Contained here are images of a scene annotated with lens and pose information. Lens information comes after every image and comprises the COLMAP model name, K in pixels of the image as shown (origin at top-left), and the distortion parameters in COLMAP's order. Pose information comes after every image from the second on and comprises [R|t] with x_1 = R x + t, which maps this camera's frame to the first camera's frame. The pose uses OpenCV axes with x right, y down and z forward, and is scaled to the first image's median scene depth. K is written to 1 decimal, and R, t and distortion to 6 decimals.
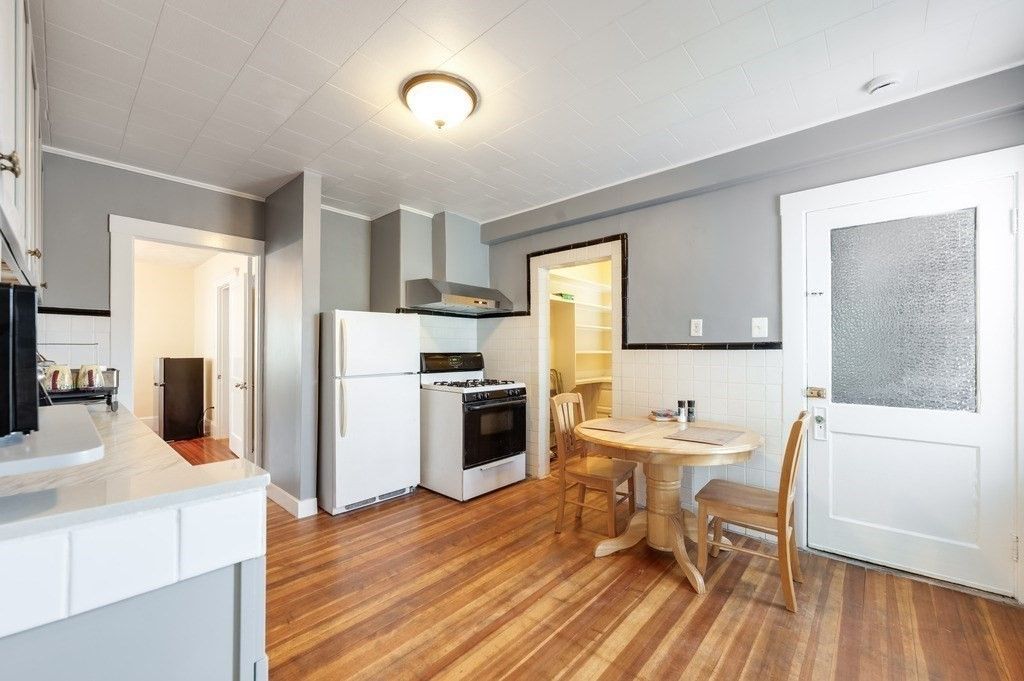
lens RADIAL K [[413.6, 0, 503.5], [0, 413.6, 342.5], [0, 0, 1]] dist [-0.000114, 0.000298]
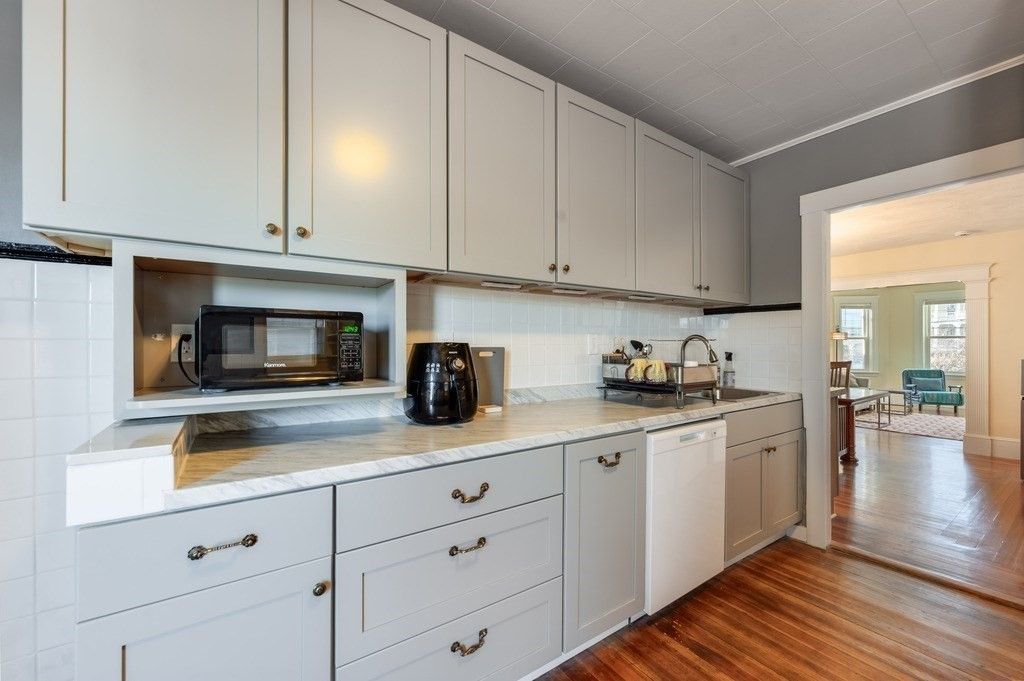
lens RADIAL K [[413.6, 0, 516.3], [0, 413.6, 345.1], [0, 0, 1]] dist [-0.000114, 0.000298]
pose [[-0.208201, -0.002166, -0.978084, 0.066210], [0.018570, 0.999809, -0.006167, 0.009435], [0.977910, -0.019447, -0.208121, 0.608095]]
